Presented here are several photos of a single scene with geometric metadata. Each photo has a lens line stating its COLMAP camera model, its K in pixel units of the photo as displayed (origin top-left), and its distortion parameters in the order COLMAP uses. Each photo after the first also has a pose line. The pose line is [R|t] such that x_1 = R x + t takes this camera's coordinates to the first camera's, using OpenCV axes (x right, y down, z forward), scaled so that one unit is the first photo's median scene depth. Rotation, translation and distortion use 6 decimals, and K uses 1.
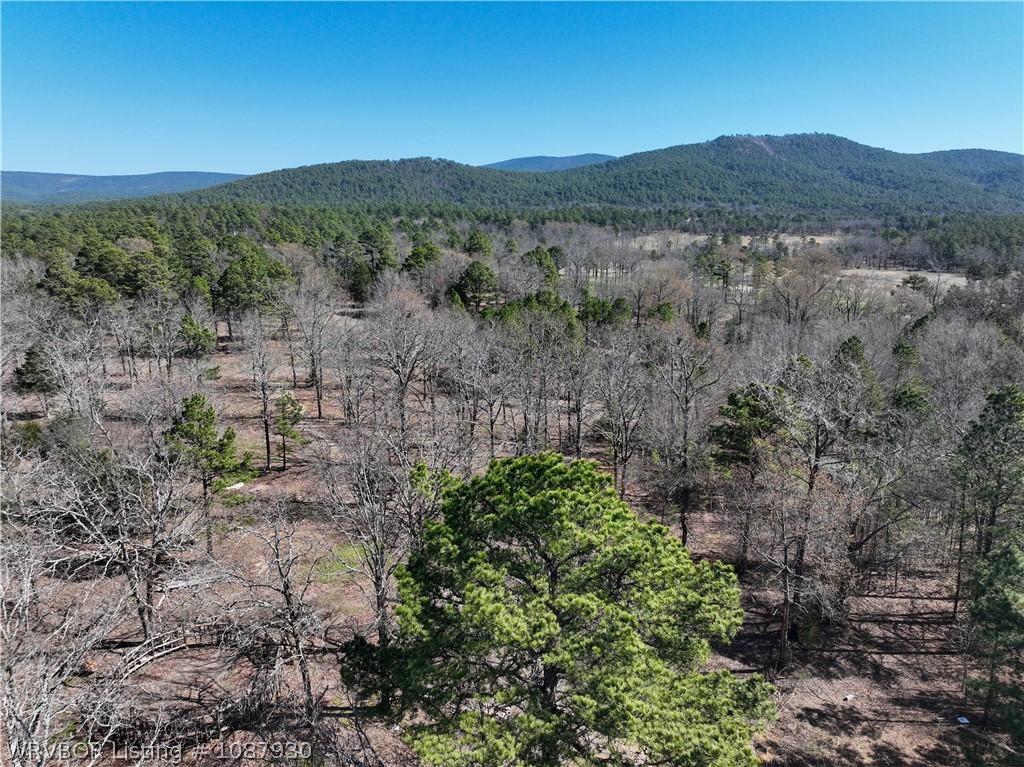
lens RADIAL K [[719.5, 0, 514.5], [0, 719.5, 383.6], [0, 0, 1]] dist [-0.003705, 0.023357]
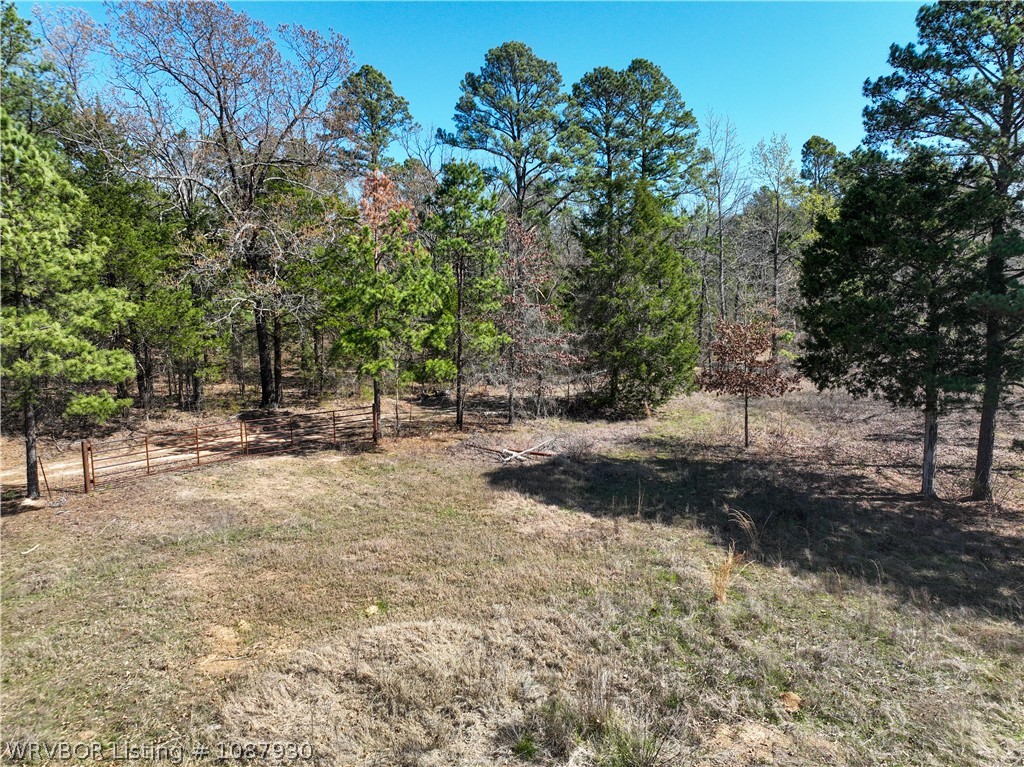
lens RADIAL K [[719.5, 0, 514.5], [0, 719.5, 383.6], [0, 0, 1]] dist [-0.003705, 0.023357]
pose [[0.997396, -0.008225, -0.071643, -0.033767], [0.000246, 0.993856, -0.110677, -0.013910], [0.072113, 0.110371, 0.991271, 0.122558]]
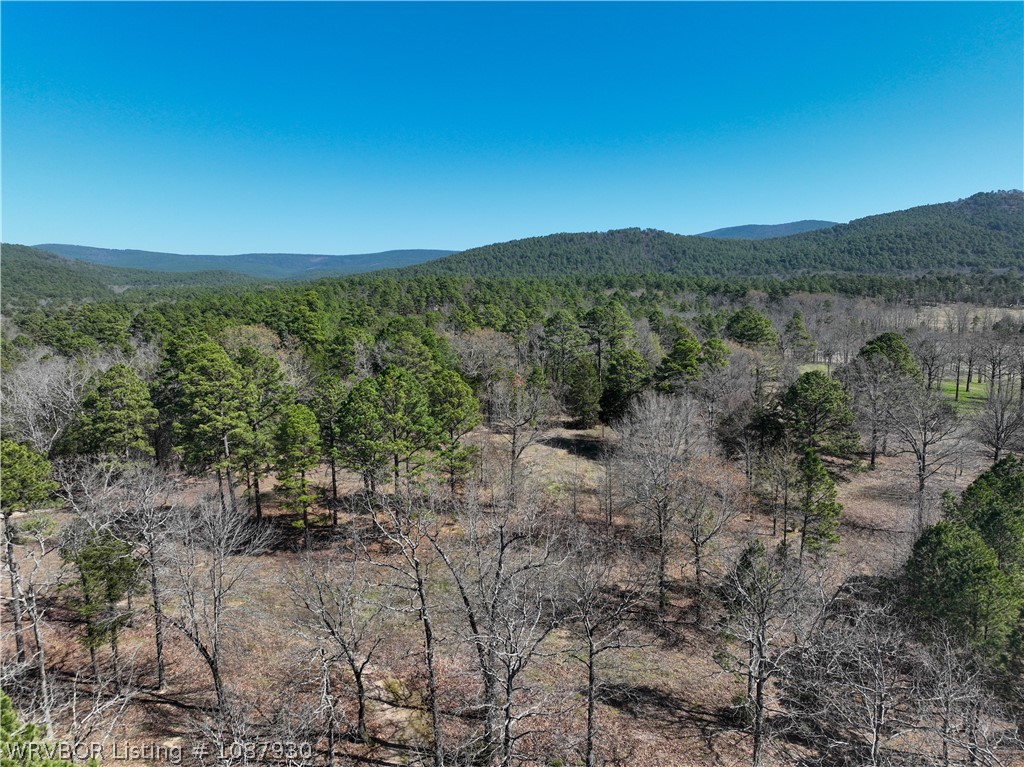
lens RADIAL K [[719.5, 0, 514.5], [0, 719.5, 383.6], [0, 0, 1]] dist [-0.003705, 0.023357]
pose [[0.962624, 0.026375, -0.269553, -0.014480], [-0.052011, 0.994725, -0.088411, -0.012582], [0.265799, 0.099127, 0.958919, 0.053207]]
